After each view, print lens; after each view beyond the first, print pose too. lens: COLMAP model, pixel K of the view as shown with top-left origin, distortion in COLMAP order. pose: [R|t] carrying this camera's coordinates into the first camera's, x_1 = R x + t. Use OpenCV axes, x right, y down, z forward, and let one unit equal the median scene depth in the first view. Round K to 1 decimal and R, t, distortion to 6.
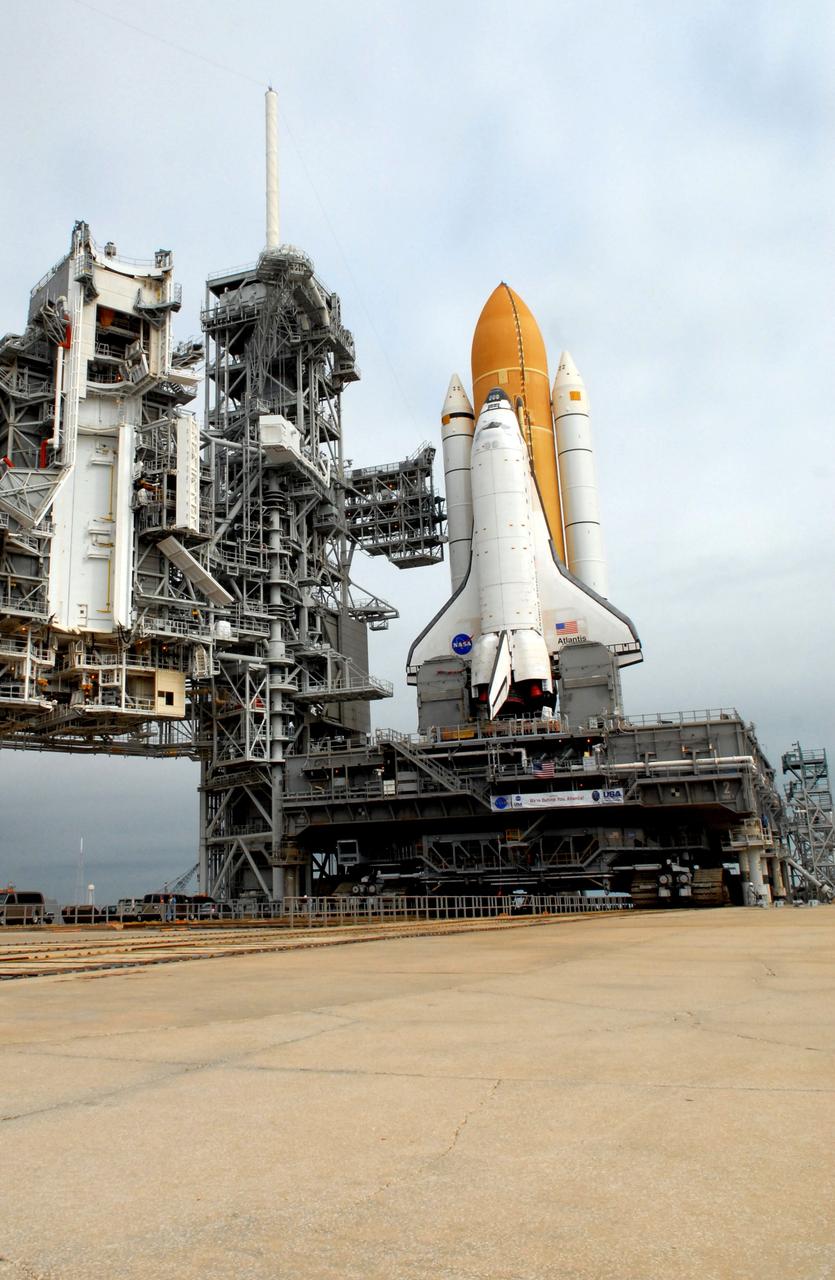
lens RADIAL K [[1188.3, 0, 315.9], [0, 1188.3, 528.1], [0, 0, 1]] dist [-0.017354, -0.004349]
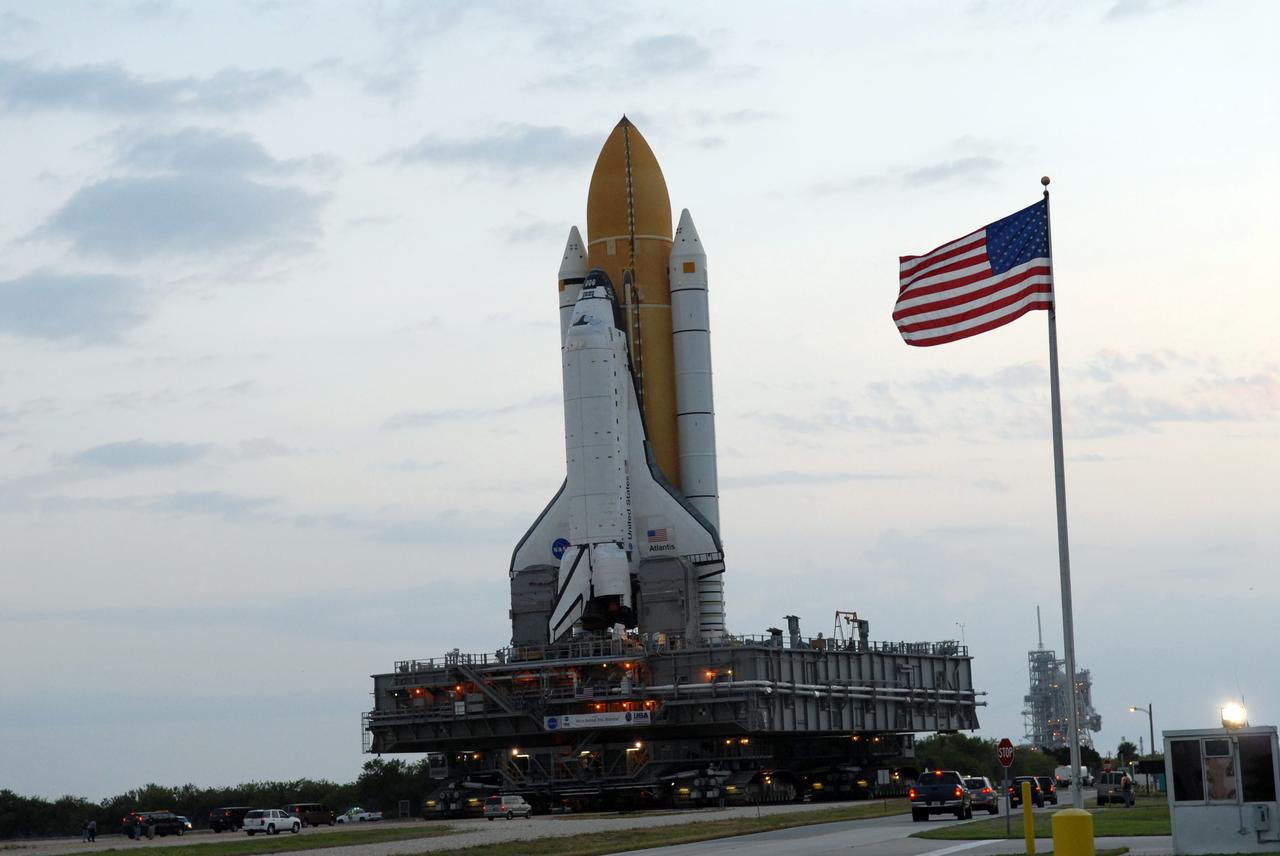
lens RADIAL K [[3000.9, 0, 643.6], [0, 3000.9, 426.6], [0, 0, 1]] dist [0.314498, -0.223125]
pose [[0.994280, -0.036008, -0.100555, 0.490299], [0.054723, 0.980243, 0.190077, -0.513313], [0.091724, -0.194492, 0.976606, -1.510645]]
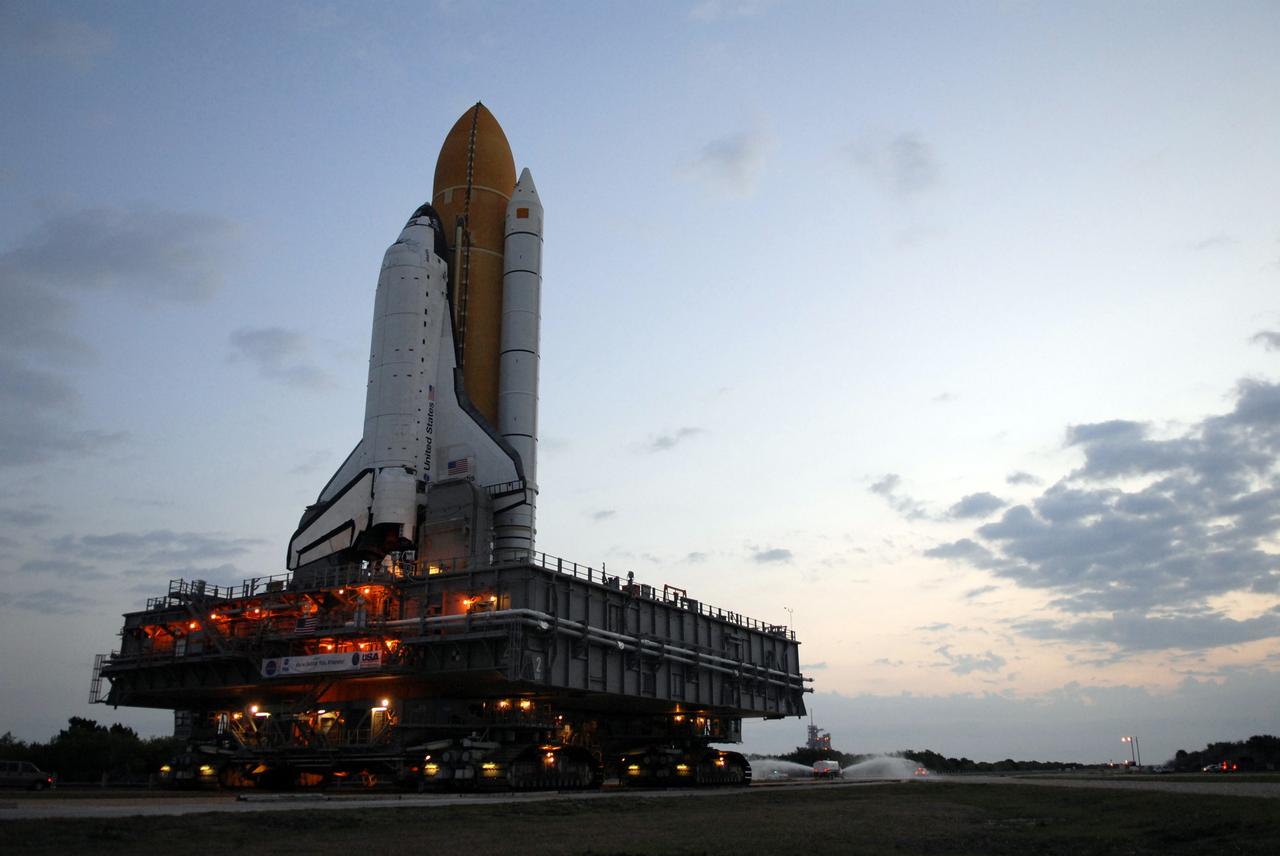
lens RADIAL K [[1009.8, 0, 637.9], [0, 1009.8, 427.0], [0, 0, 1]] dist [-0.013655, -0.007248]
pose [[0.994535, -0.018656, -0.102726, 0.453188], [0.016792, 0.999679, -0.018980, 0.077762], [0.103047, 0.017151, 0.994529, 0.309685]]
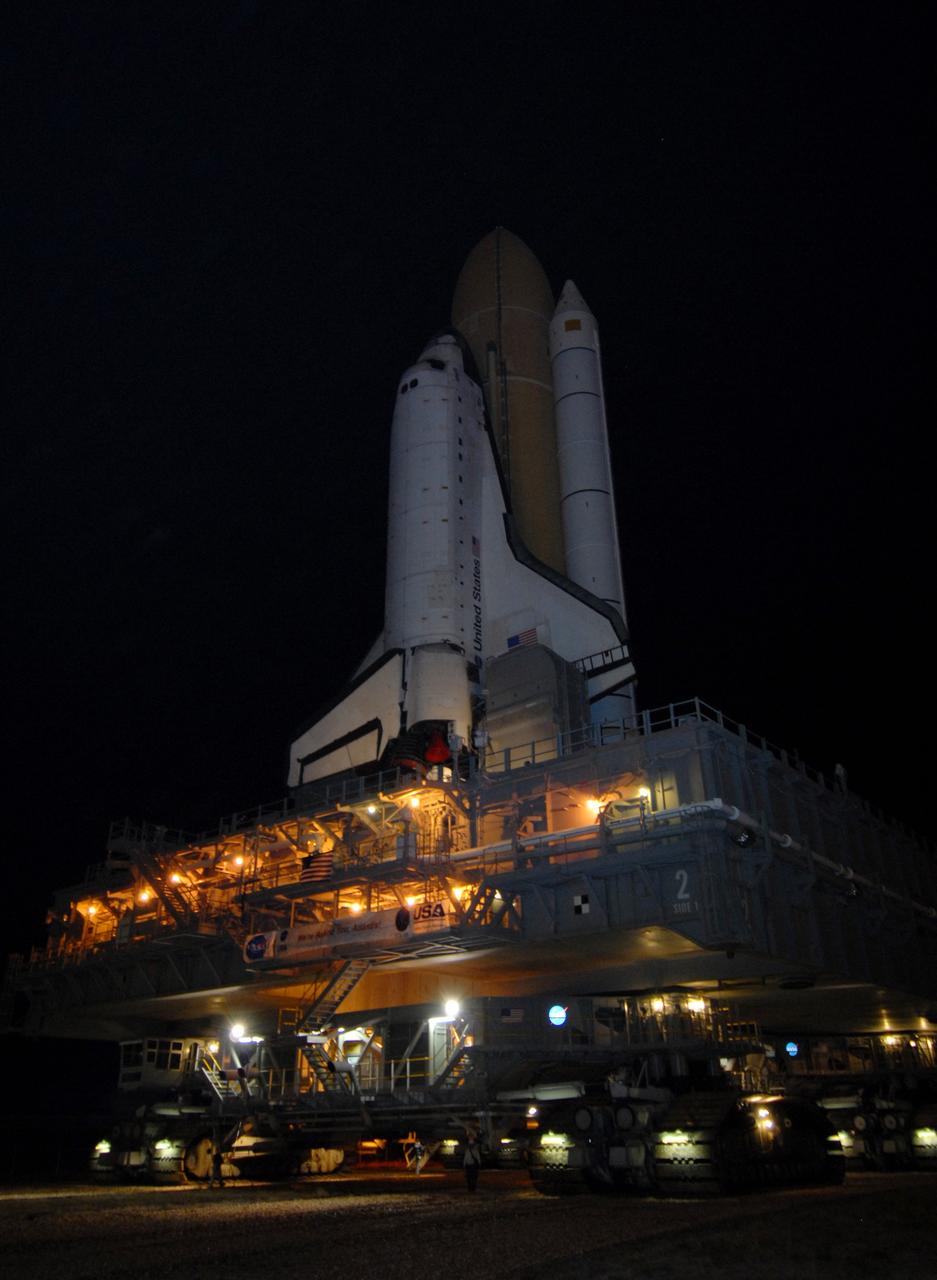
lens RADIAL K [[996.1, 0, 470.8], [0, 996.1, 566.3], [0, 0, 1]] dist [0.111914, -0.151263]
pose [[0.964403, -0.121526, -0.234859, 0.334269], [0.074009, 0.976693, -0.201479, 0.157928], [0.253870, 0.176925, 0.950919, 0.560765]]
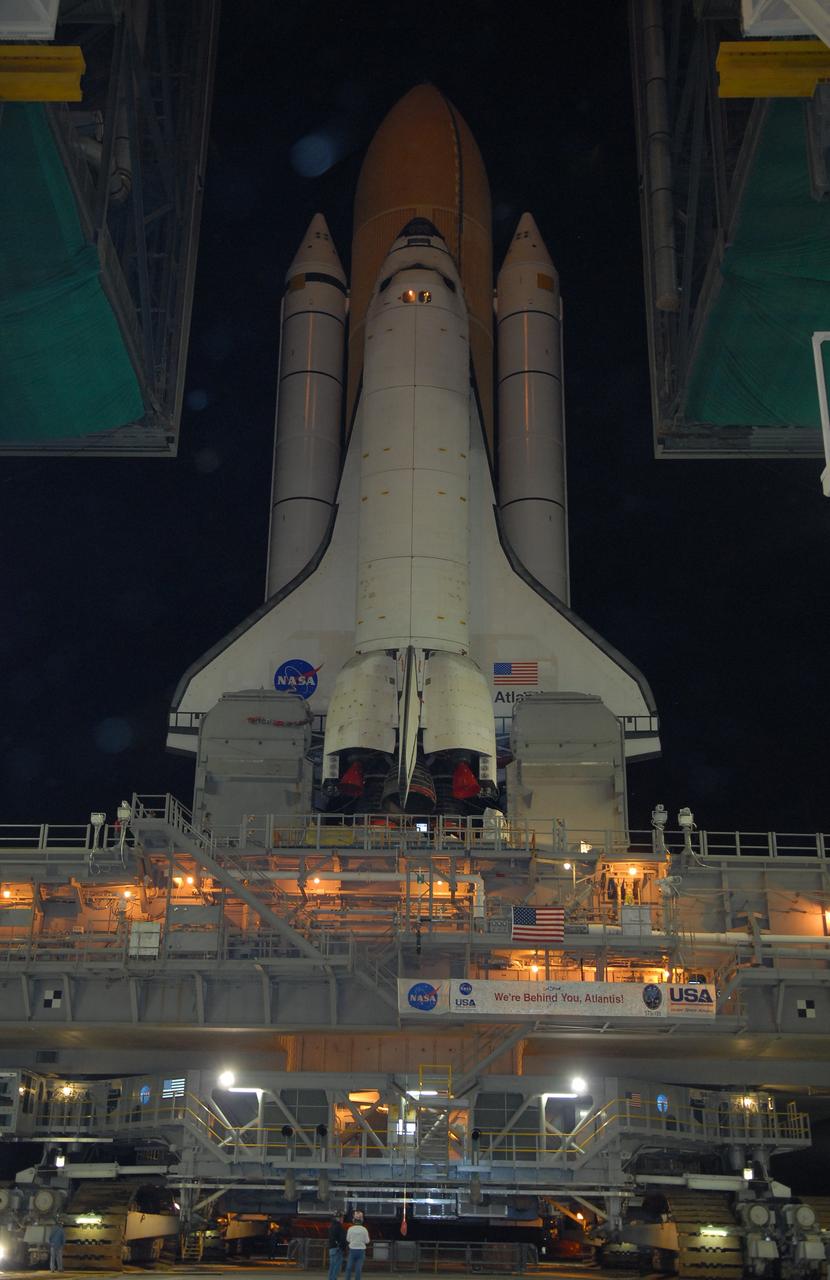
lens RADIAL K [[1439.4, 0, 415.0], [0, 1439.4, 640.0], [0, 0, 1]] dist [0.019876, 0.302847]
pose [[0.922684, 0.180740, 0.340569, -0.038367], [-0.153991, 0.982558, -0.104245, 0.151978], [-0.353470, 0.043740, 0.934423, 0.490830]]
